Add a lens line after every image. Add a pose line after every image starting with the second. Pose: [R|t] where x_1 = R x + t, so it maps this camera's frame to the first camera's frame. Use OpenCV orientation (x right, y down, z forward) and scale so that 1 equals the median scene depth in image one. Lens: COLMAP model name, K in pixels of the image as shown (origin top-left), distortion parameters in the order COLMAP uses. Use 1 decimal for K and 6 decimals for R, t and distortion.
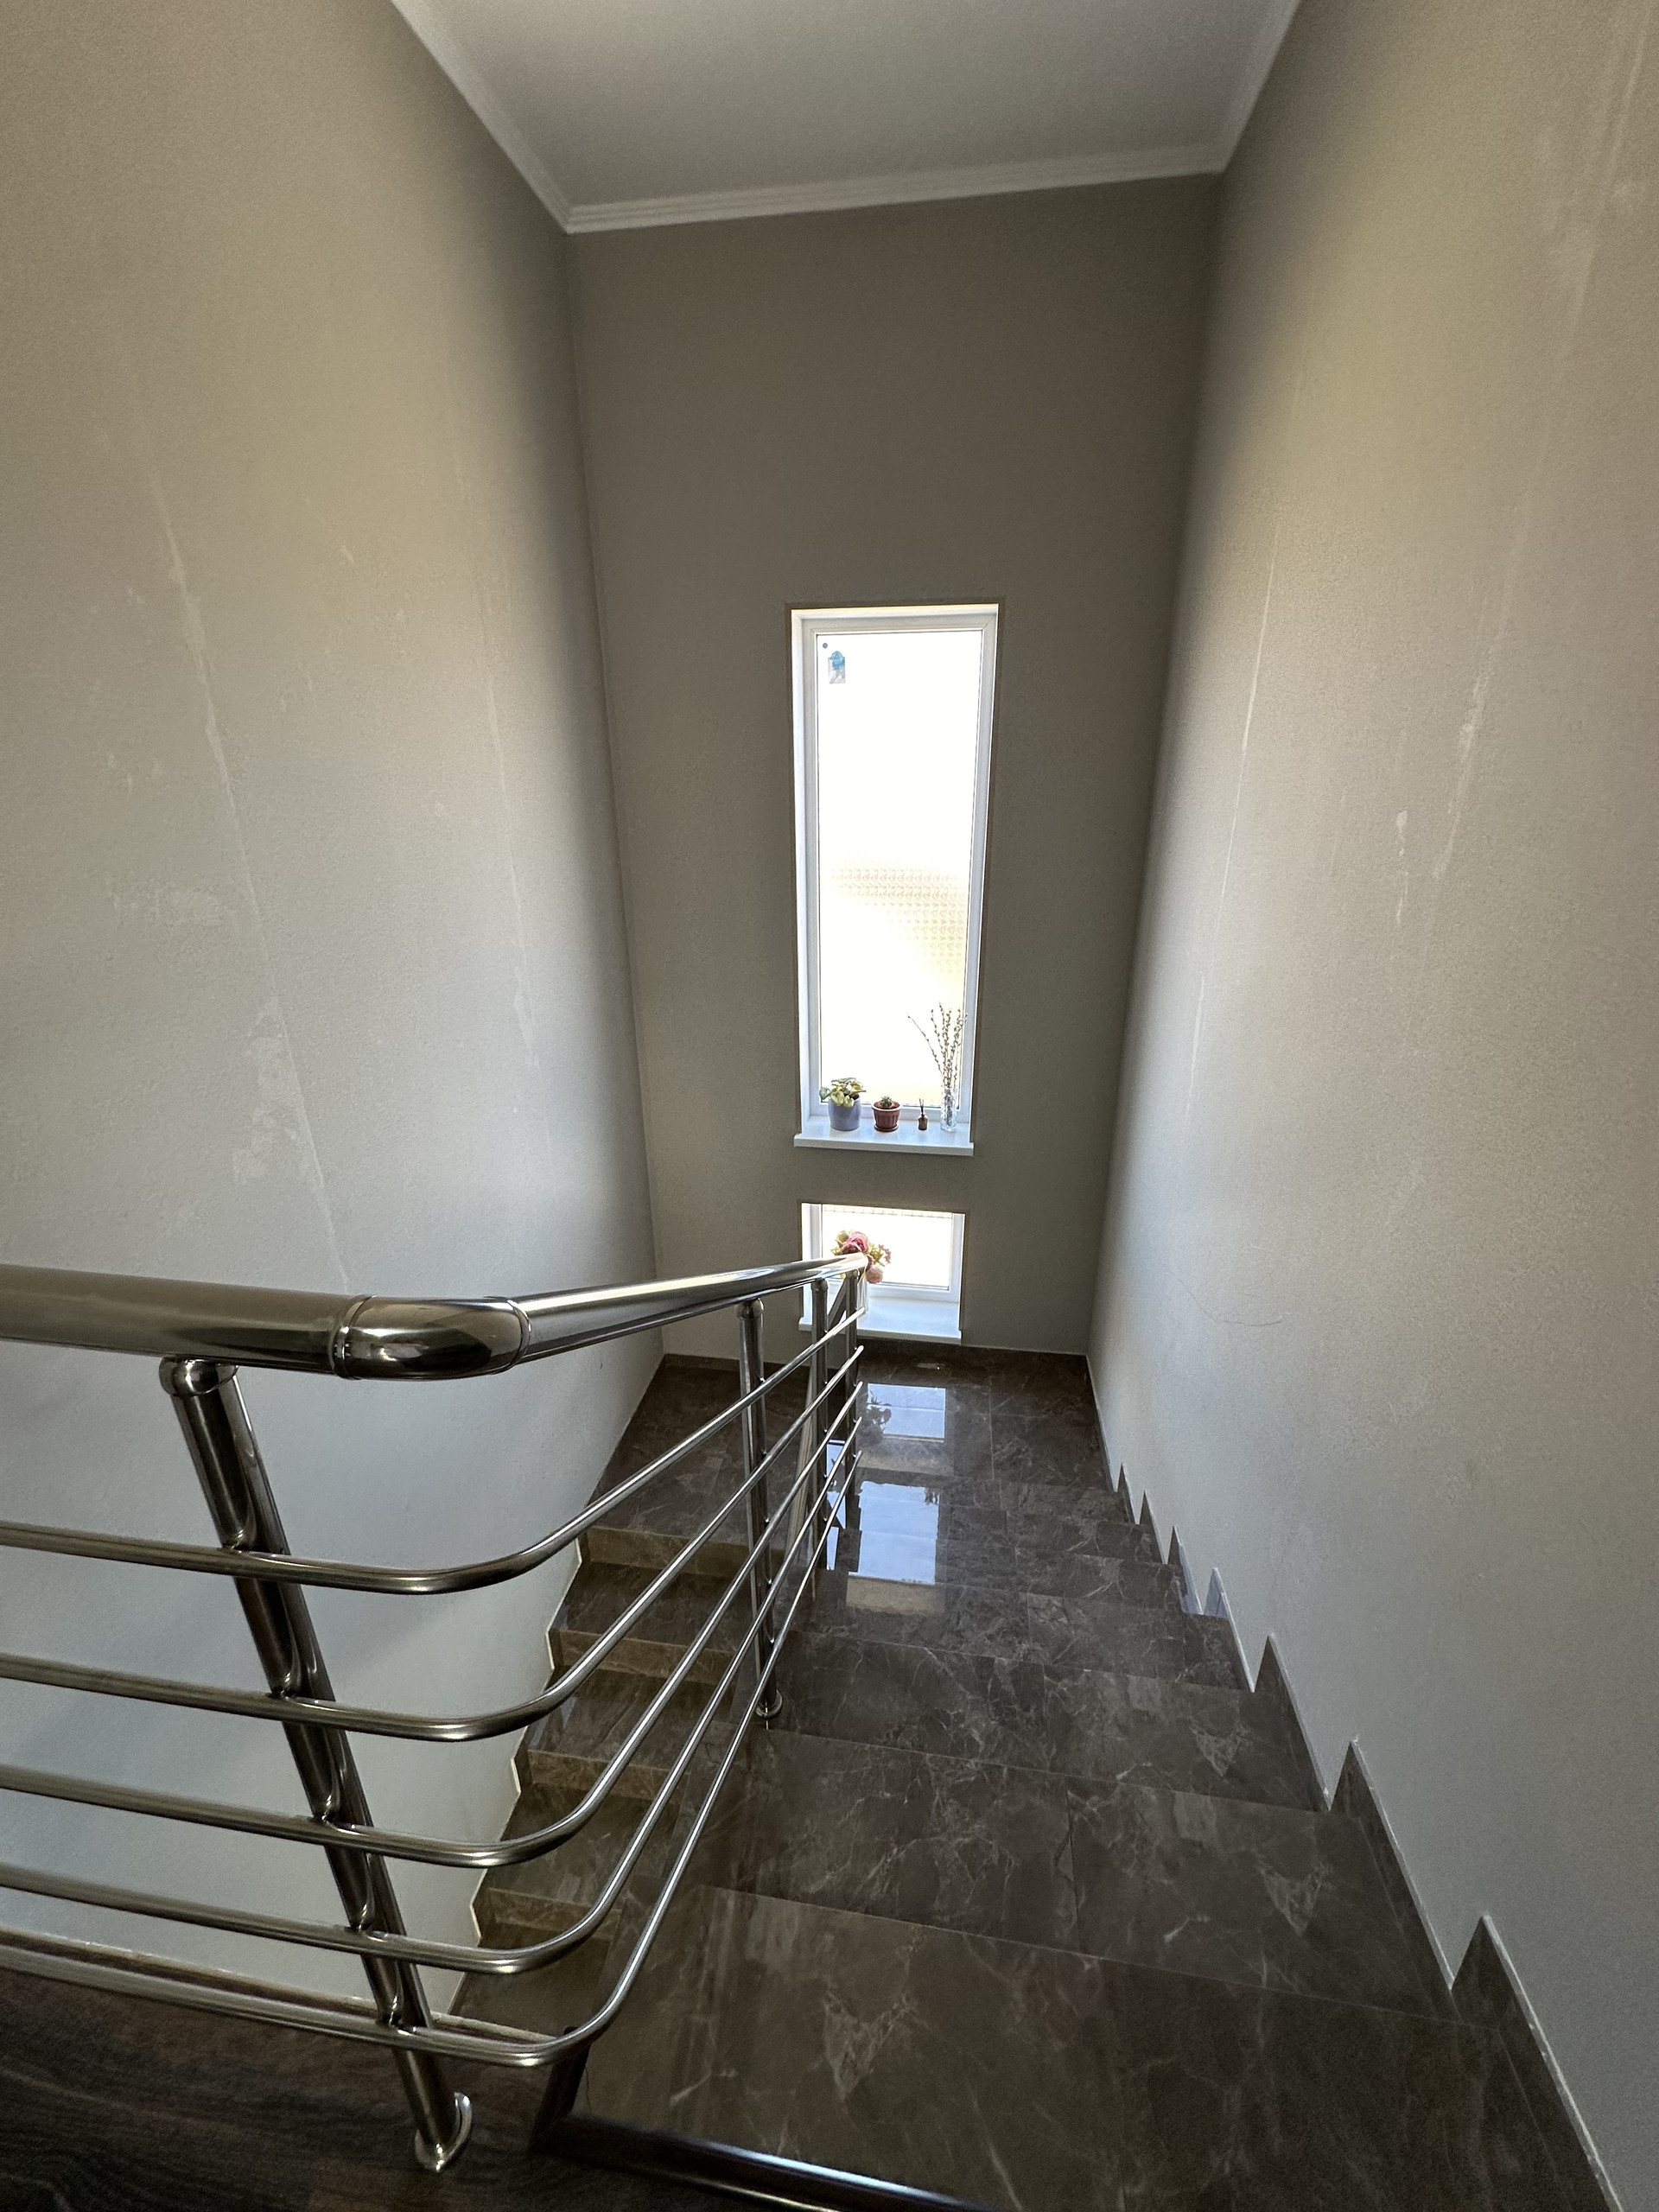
lens RADIAL K [[879.3, 0, 837.3], [0, 879.3, 1107.8], [0, 0, 1]] dist [-0.004153, 0.000986]
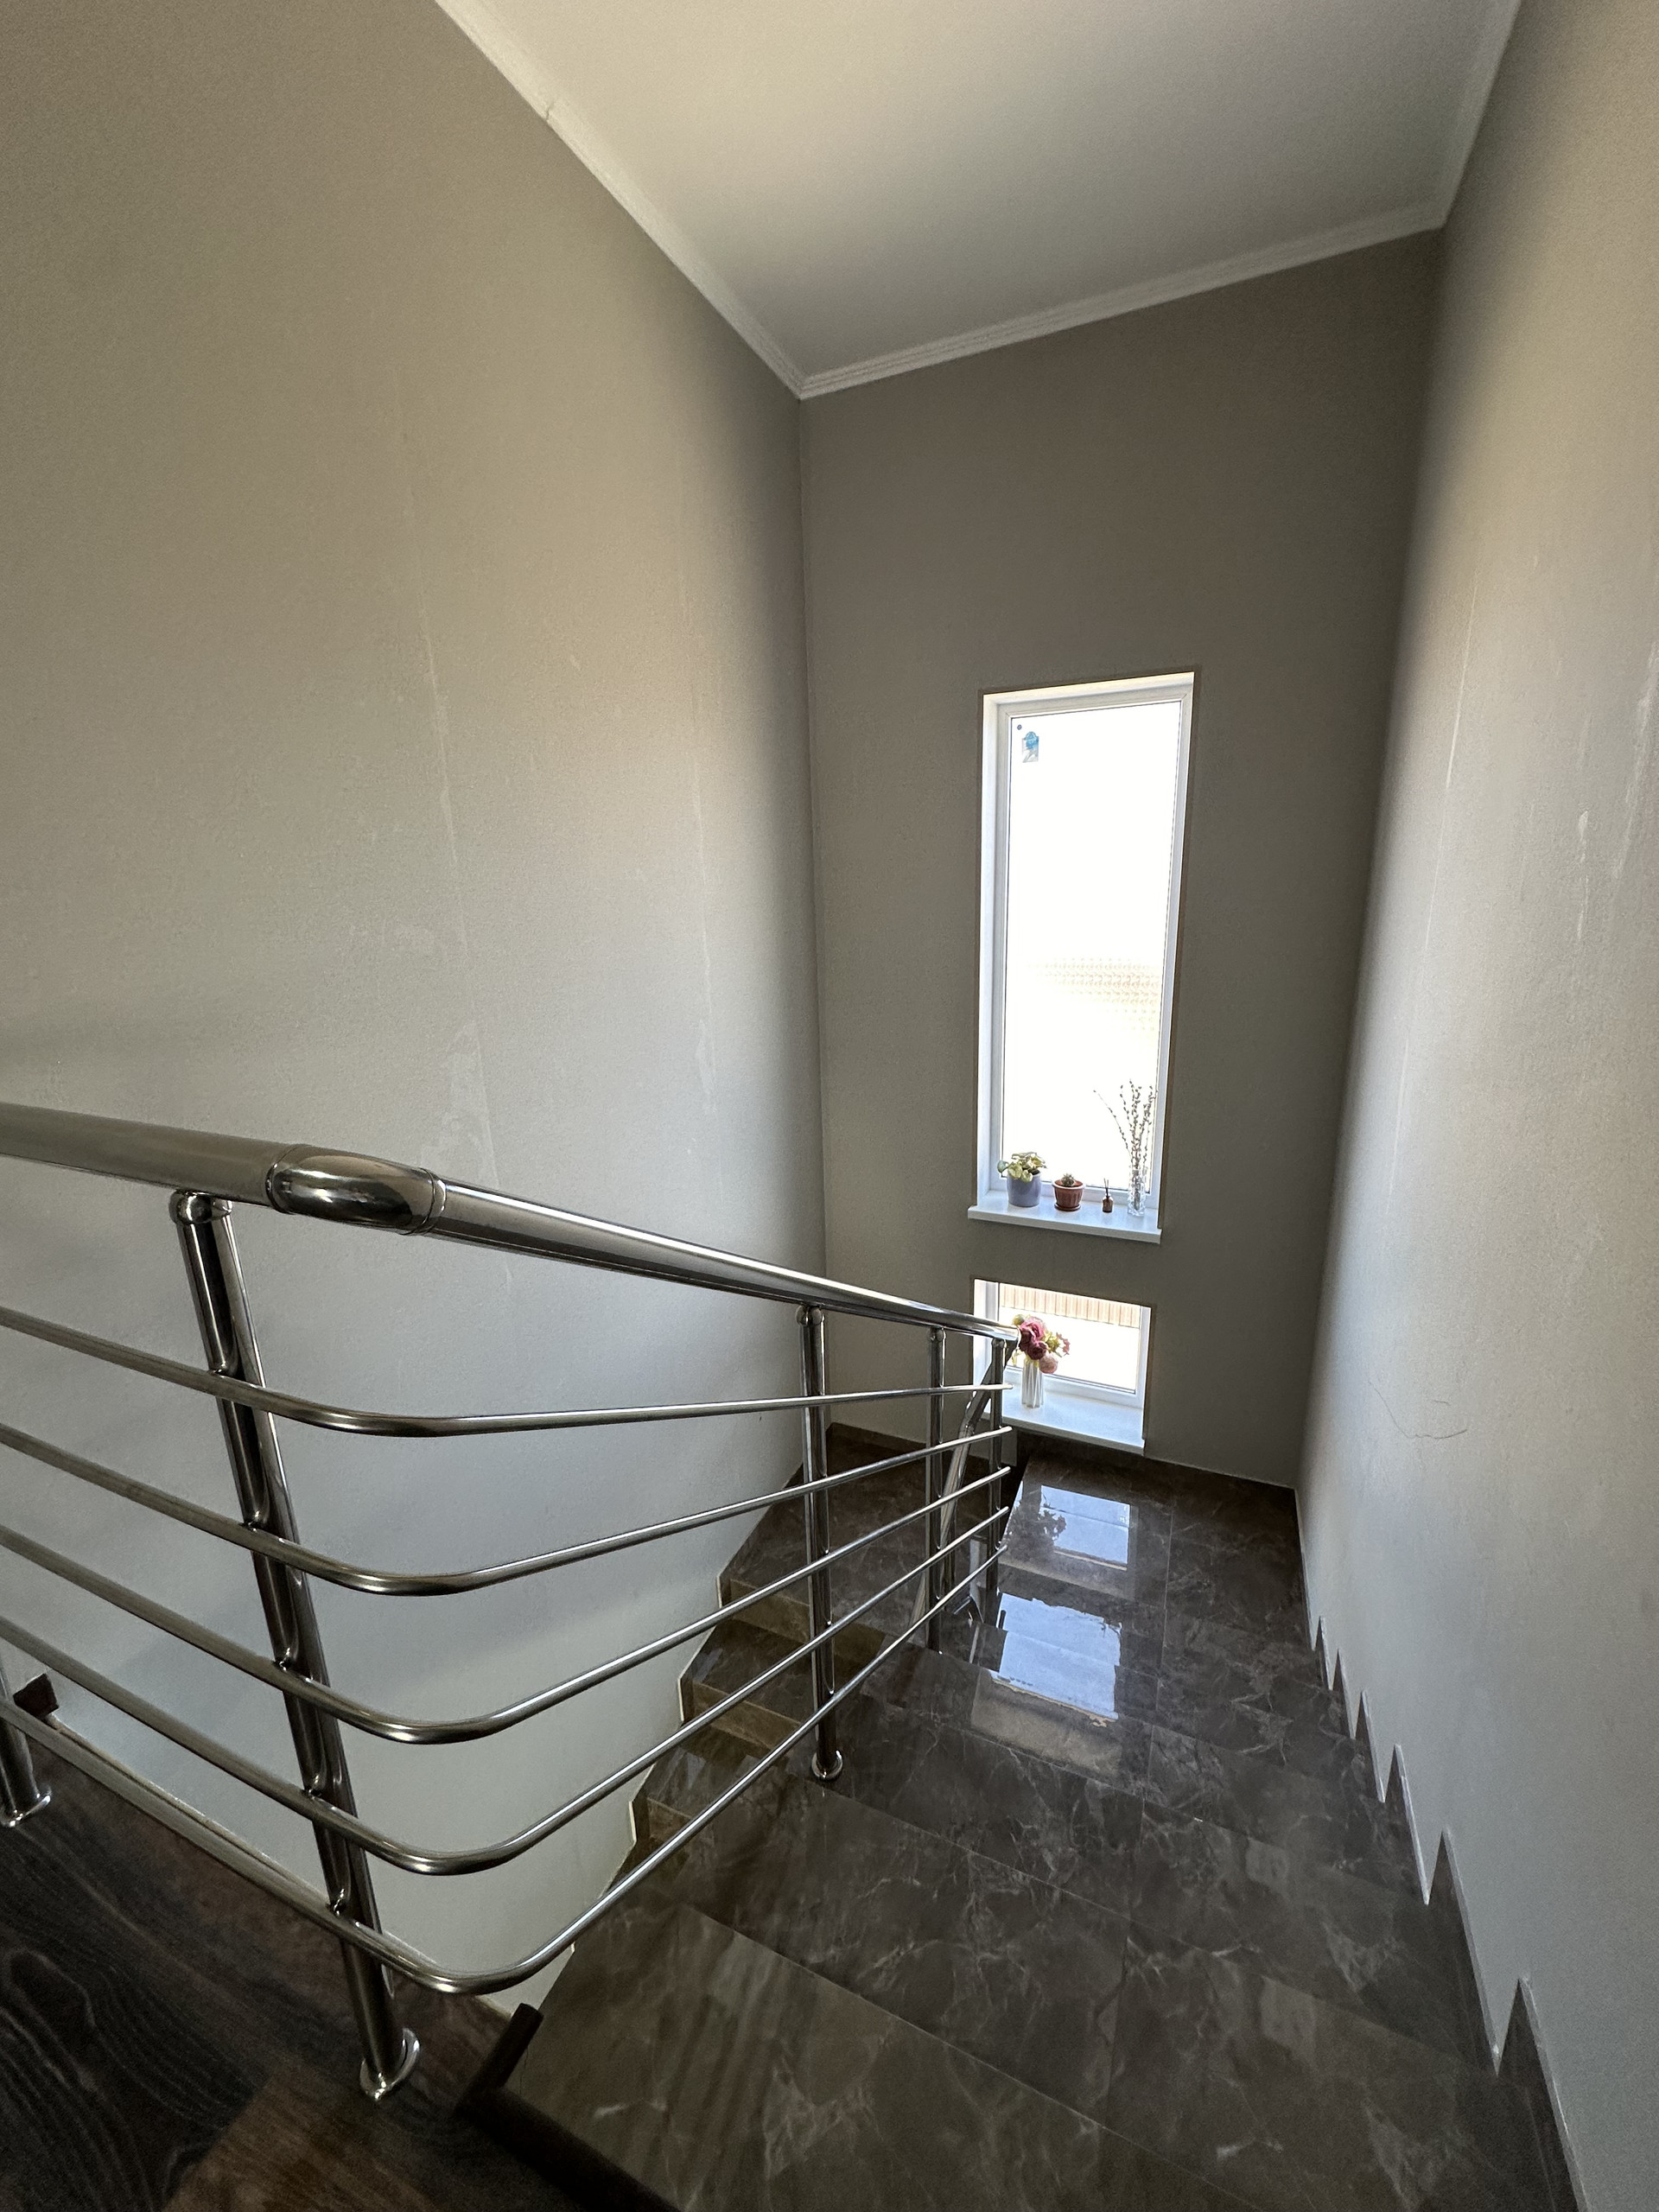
lens RADIAL K [[879.3, 0, 831.9], [0, 879.3, 1104.9], [0, 0, 1]] dist [-0.004153, 0.000986]
pose [[0.962826, 0.045873, -0.266200, 0.140565], [-0.075571, 0.991867, -0.102411, 0.071670], [0.259337, 0.118721, 0.958462, 0.016150]]
